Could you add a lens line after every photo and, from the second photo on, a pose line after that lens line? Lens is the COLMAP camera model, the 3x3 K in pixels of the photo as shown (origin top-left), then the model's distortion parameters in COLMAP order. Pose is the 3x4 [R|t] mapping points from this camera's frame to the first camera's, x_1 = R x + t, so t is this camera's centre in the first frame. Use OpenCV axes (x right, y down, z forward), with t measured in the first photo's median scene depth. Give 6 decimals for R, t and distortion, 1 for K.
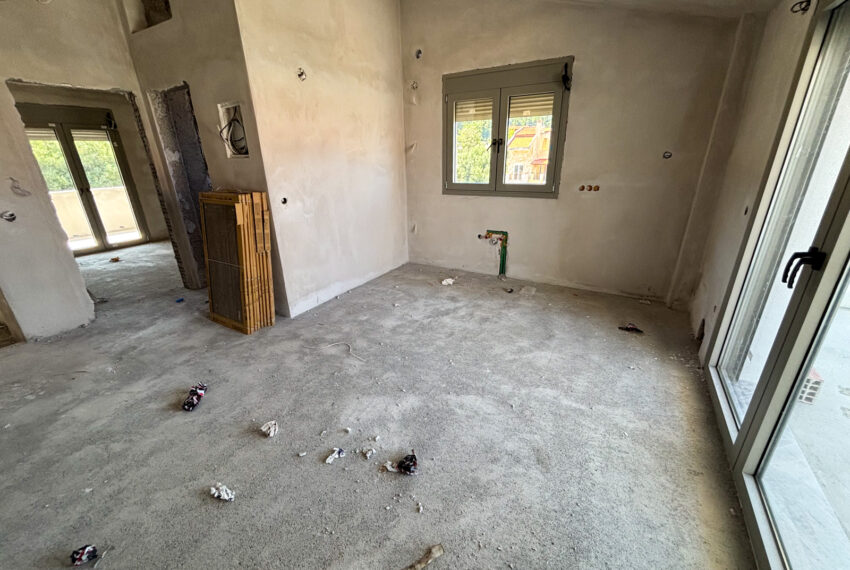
lens RADIAL K [[343.5, 0, 424.3], [0, 343.5, 283.5], [0, 0, 1]] dist [-0.001817, -0.000575]
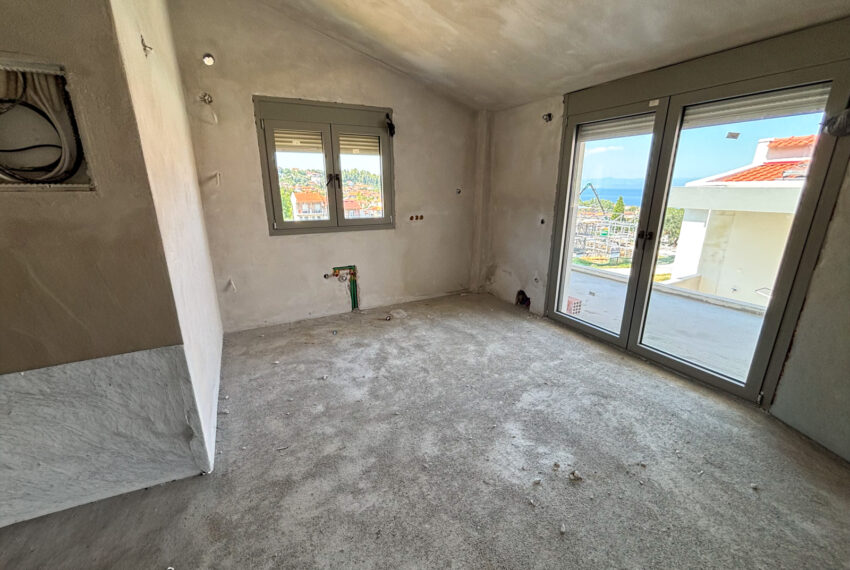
lens RADIAL K [[343.5, 0, 424.3], [0, 343.5, 283.5], [0, 0, 1]] dist [-0.001817, -0.000575]
pose [[0.524339, -0.216160, 0.823616, -0.612102], [0.293682, 0.953801, 0.063361, -0.132908], [-0.799262, 0.208659, 0.563597, 0.371069]]
